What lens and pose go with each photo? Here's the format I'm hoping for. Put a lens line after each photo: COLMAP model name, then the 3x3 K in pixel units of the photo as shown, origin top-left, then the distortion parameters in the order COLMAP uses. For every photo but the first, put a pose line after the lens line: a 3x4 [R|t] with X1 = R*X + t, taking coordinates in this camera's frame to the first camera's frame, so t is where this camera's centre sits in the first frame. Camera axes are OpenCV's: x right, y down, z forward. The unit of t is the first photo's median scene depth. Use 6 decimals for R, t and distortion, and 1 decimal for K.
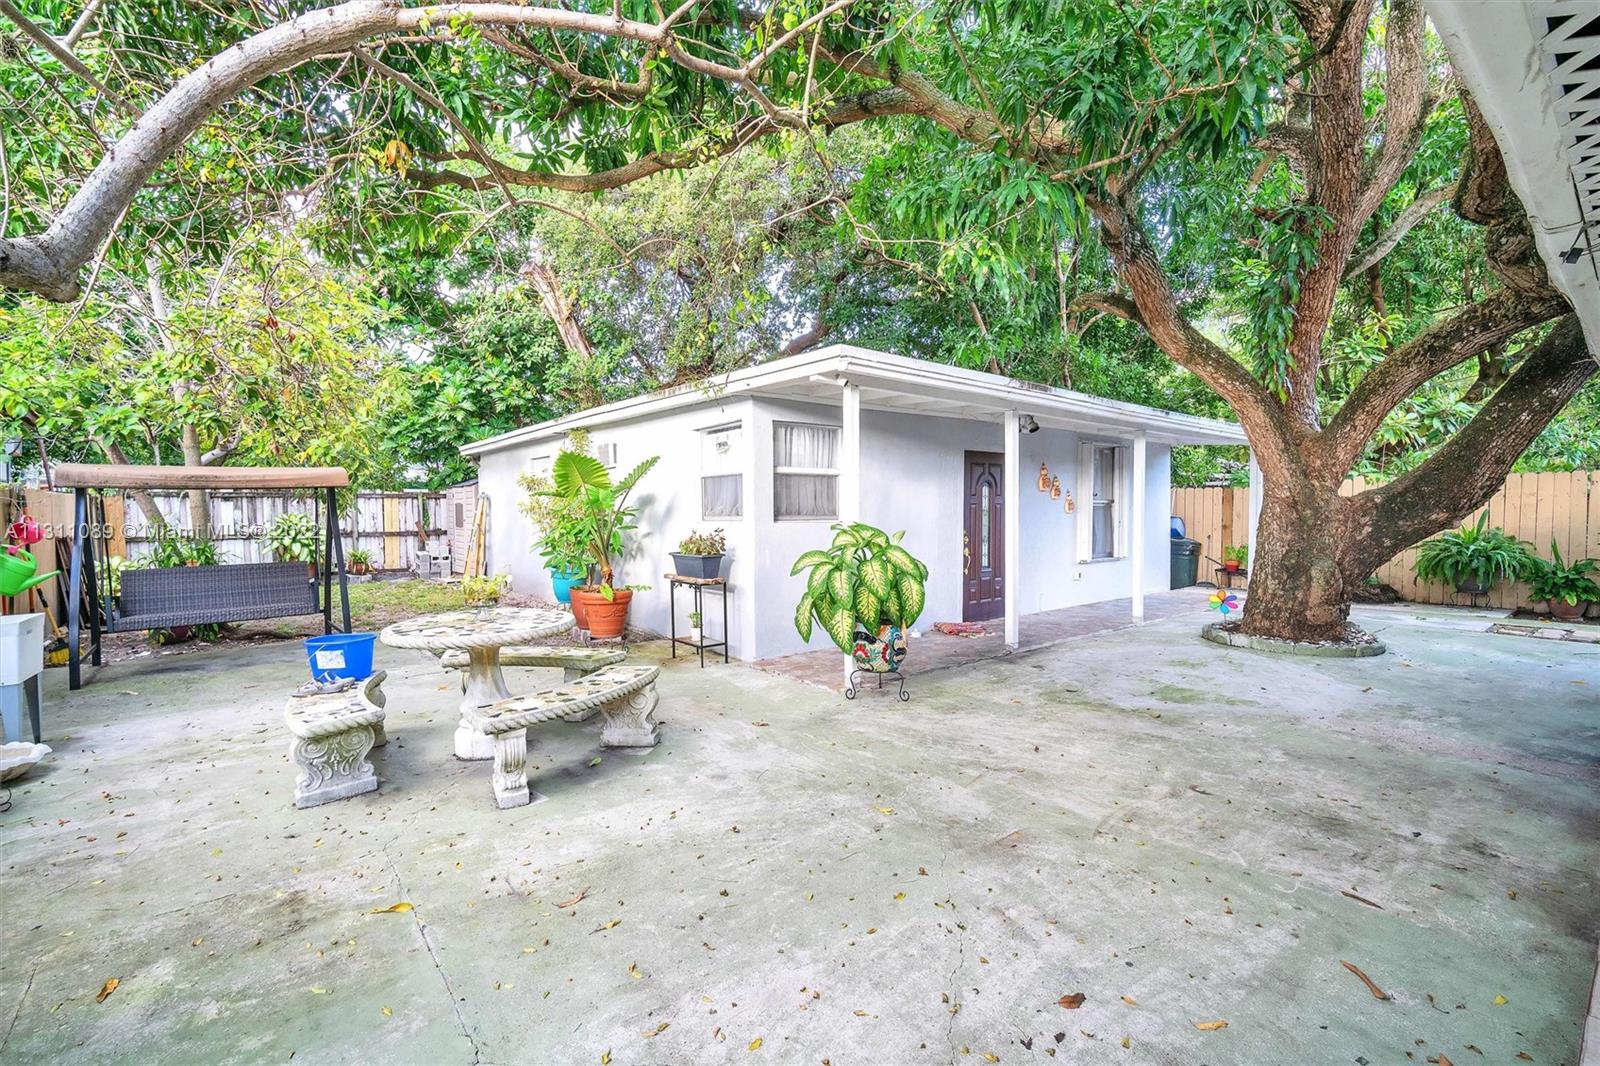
lens RADIAL K [[702.4, 0, 795.1], [0, 702.4, 542.0], [0, 0, 1]] dist [-0.001113, 0.000214]
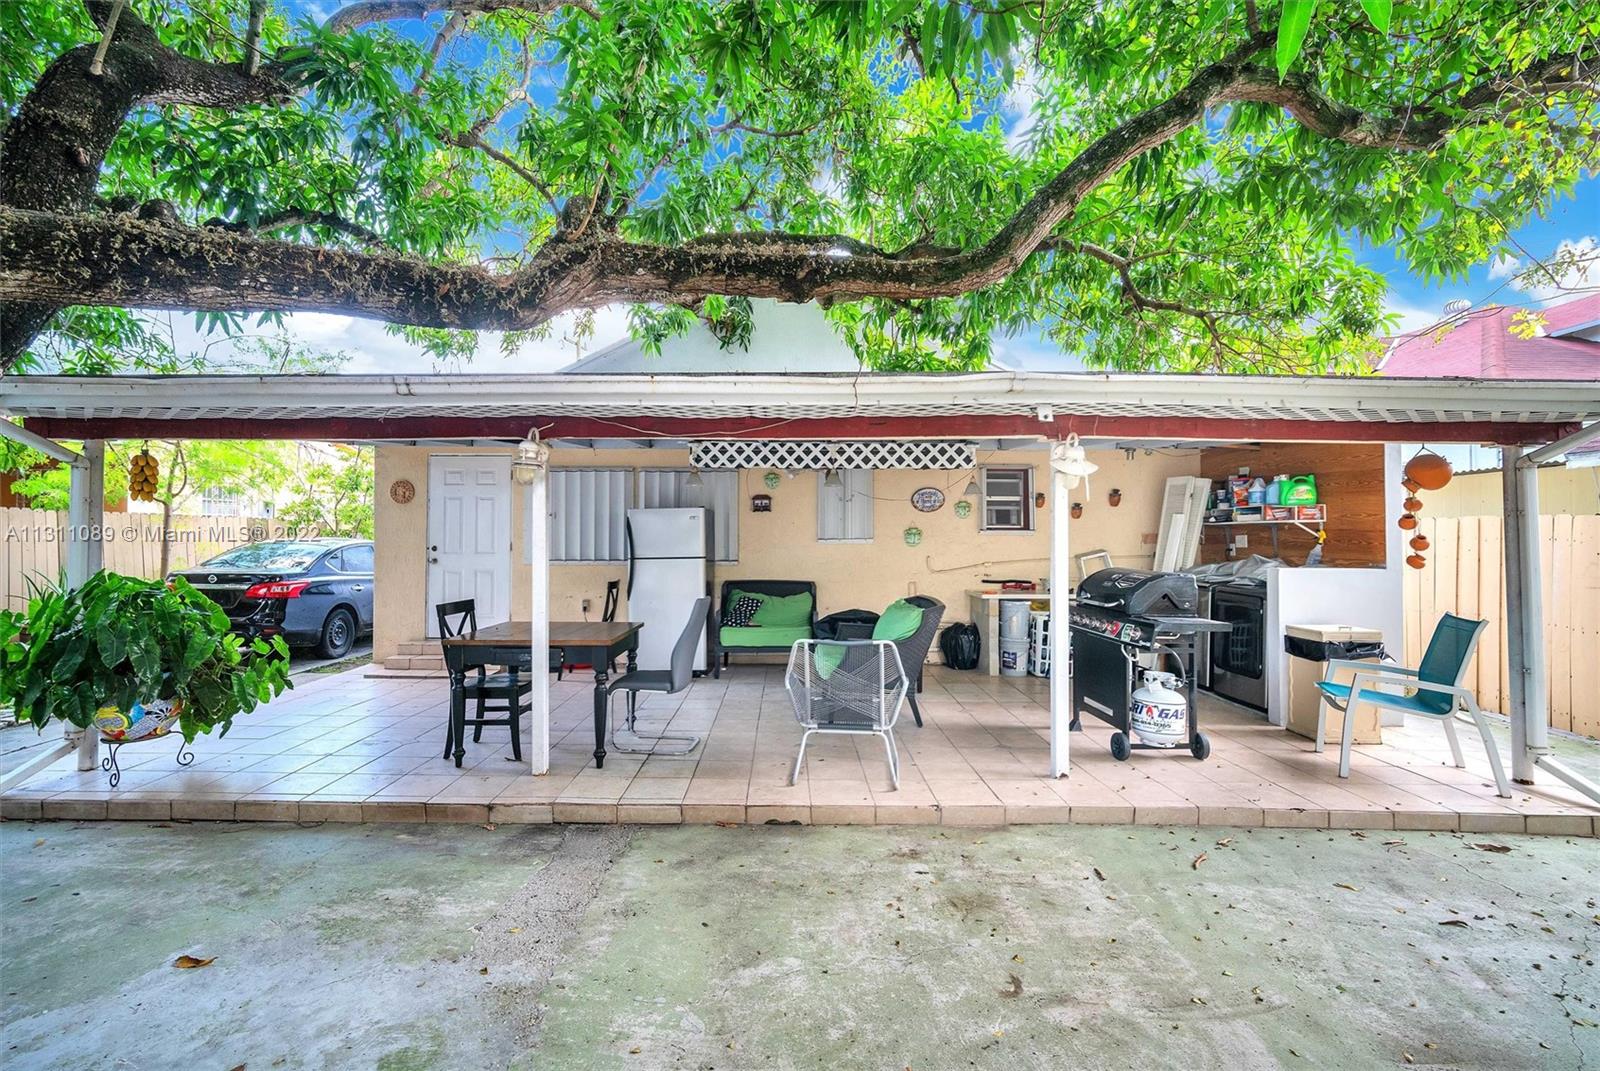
lens RADIAL K [[701.0, 0, 793.8], [0, 701.0, 525.8], [0, 0, 1]] dist [-0.002285, 0.000236]
pose [[-0.778462, 0.018539, 0.627418, 0.153418], [0.031759, 0.999447, 0.009874, -0.056018], [-0.626888, 0.027613, -0.778620, 0.835957]]
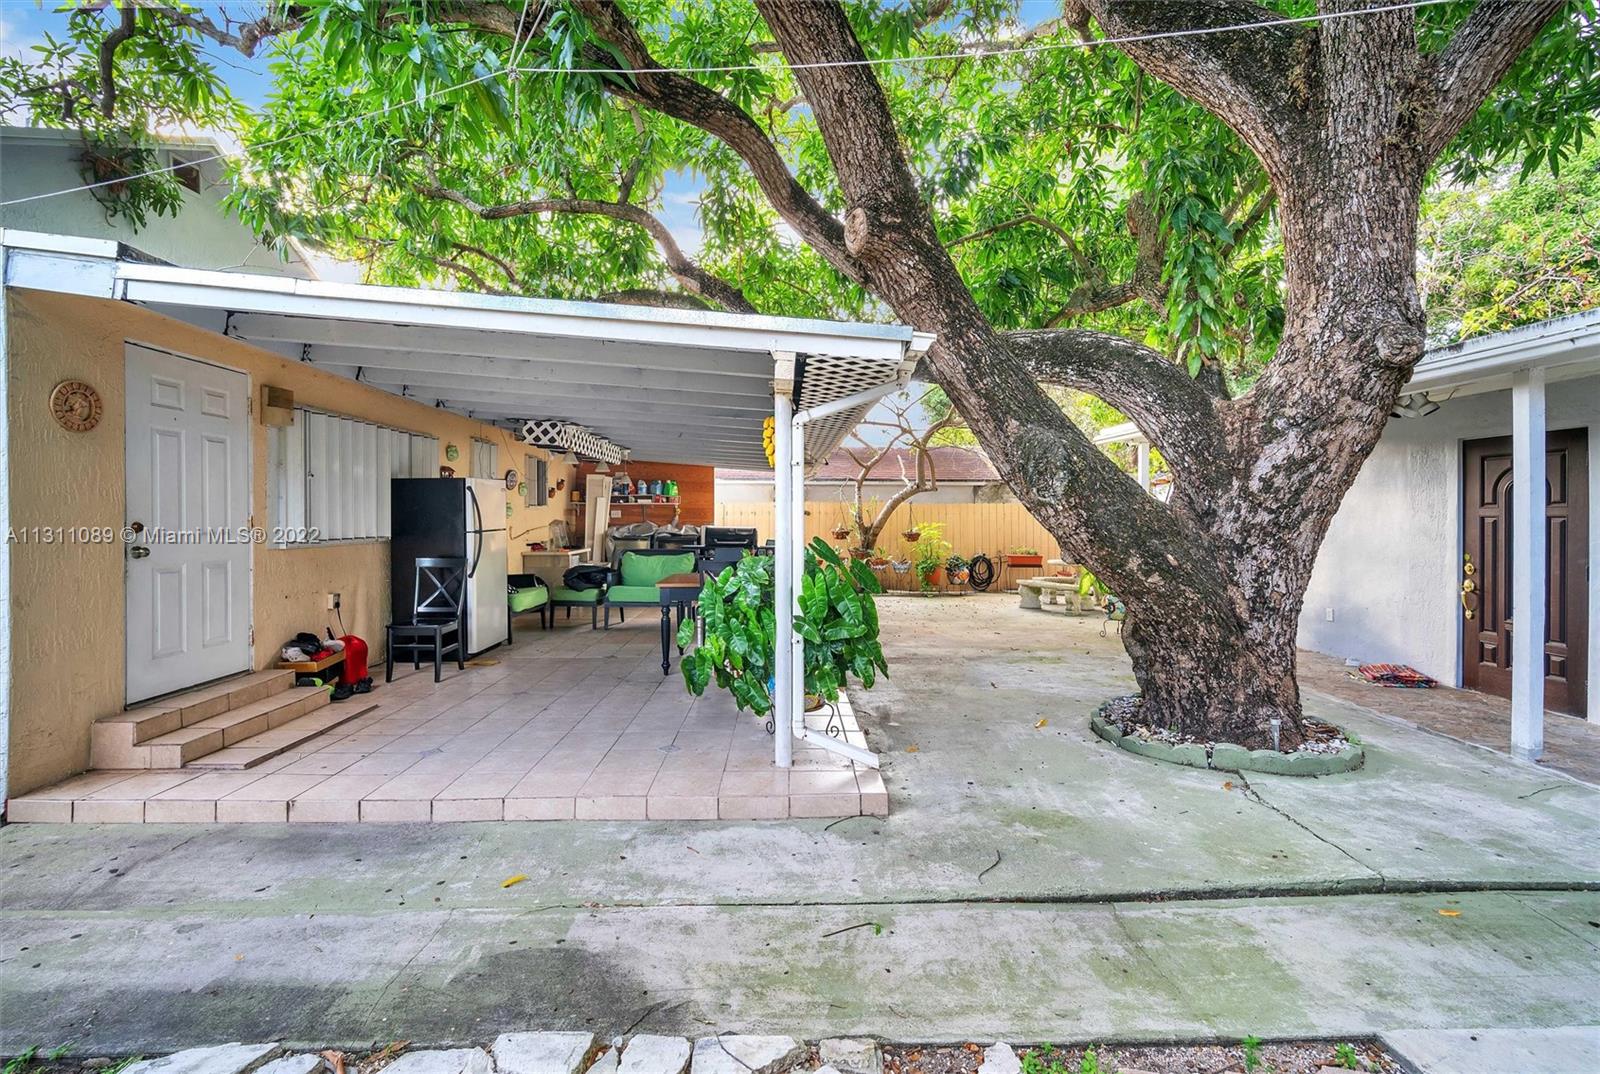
lens RADIAL K [[714.3, 0, 801.9], [0, 714.3, 520.1], [0, 0, 1]] dist [0.001024, 0.000266]
pose [[-0.612177, 0.010494, -0.790651, 1.507163], [-0.029701, 0.998901, 0.036254, -0.070788], [0.790163, 0.045677, -0.611193, 1.132983]]
